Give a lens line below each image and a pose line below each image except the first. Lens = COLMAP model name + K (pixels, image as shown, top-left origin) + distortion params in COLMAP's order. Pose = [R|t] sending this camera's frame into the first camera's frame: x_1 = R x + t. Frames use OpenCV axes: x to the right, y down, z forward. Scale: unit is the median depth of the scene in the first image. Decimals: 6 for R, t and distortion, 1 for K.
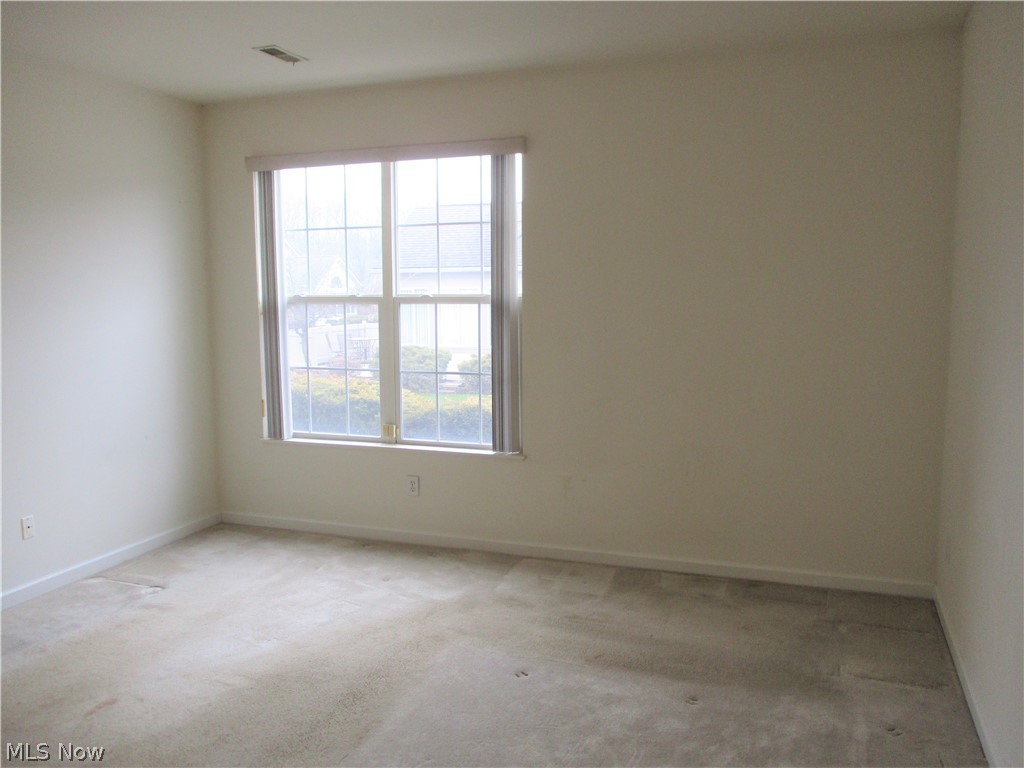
lens RADIAL K [[849.1, 0, 512.5], [0, 849.1, 384.9], [0, 0, 1]] dist [-0.028187, 0.010699]
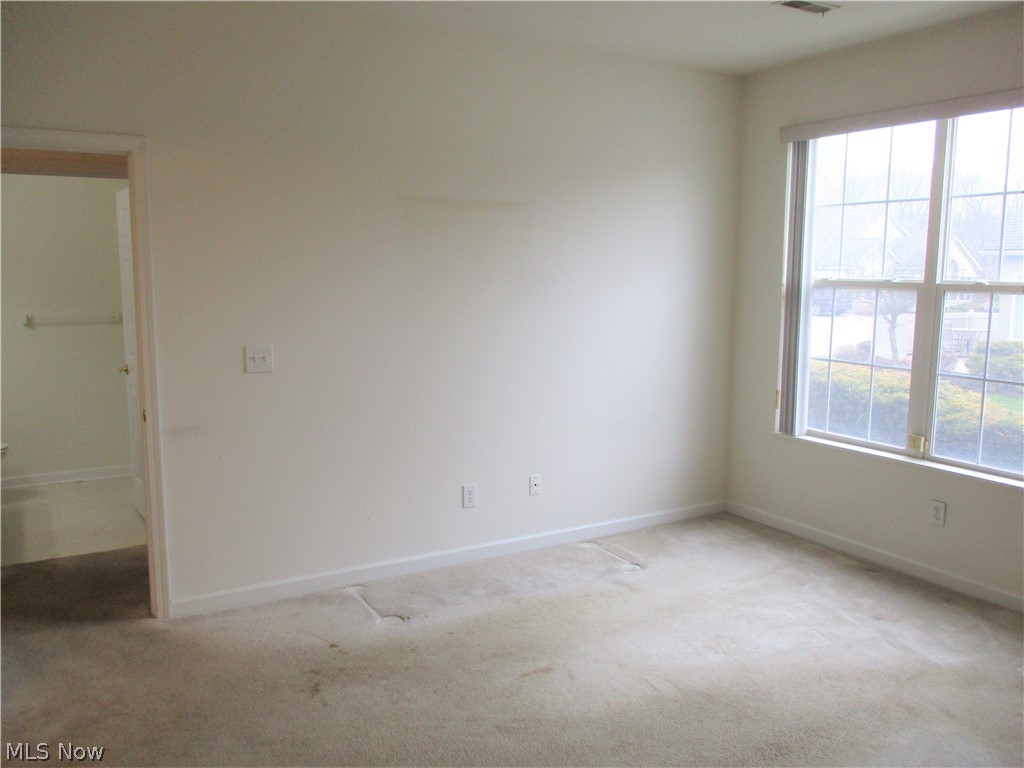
lens RADIAL K [[849.1, 0, 511.6], [0, 849.1, 382.4], [0, 0, 1]] dist [-0.028187, 0.010699]
pose [[0.773423, 0.098889, -0.626129, 0.065898], [-0.086638, 0.994978, 0.050125, -0.013399], [0.627942, 0.015479, 0.778106, 0.105038]]
